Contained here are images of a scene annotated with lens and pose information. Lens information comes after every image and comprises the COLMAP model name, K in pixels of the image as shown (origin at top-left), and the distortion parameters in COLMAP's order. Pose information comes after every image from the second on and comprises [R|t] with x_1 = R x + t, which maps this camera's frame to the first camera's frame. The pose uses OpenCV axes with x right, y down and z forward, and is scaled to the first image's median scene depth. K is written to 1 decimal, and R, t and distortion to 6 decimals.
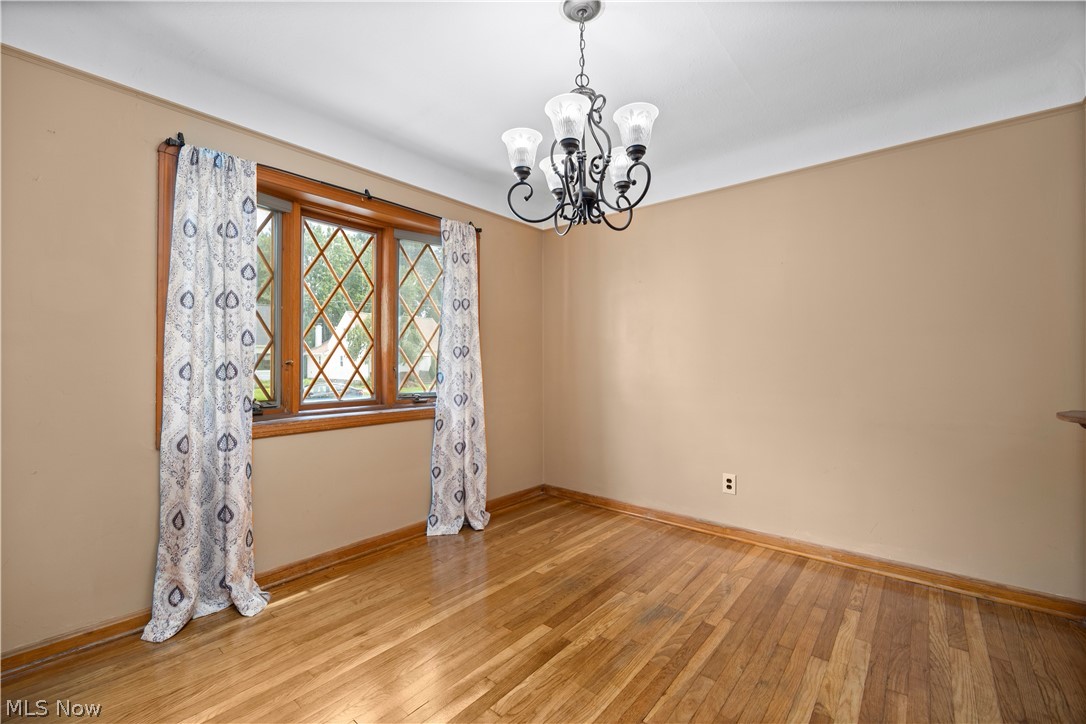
lens RADIAL K [[456.7, 0, 539.3], [0, 456.7, 358.9], [0, 0, 1]] dist [-0.004503, -0.001172]
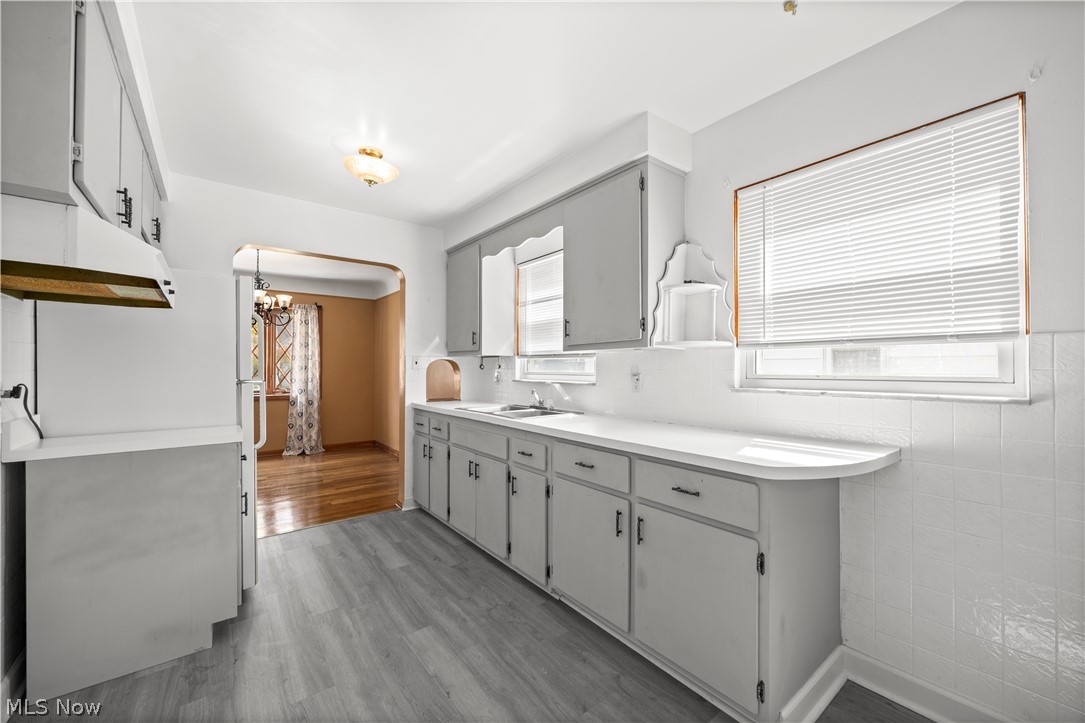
lens RADIAL K [[424.4, 0, 550.6], [0, 424.4, 363.1], [0, 0, 1]] dist [-0.003079, -0.000138]
pose [[0.980459, 0.002240, -0.196709, 1.493528], [-0.001612, 0.999993, 0.003356, -0.052437], [0.196715, -0.002973, 0.980456, -0.747536]]
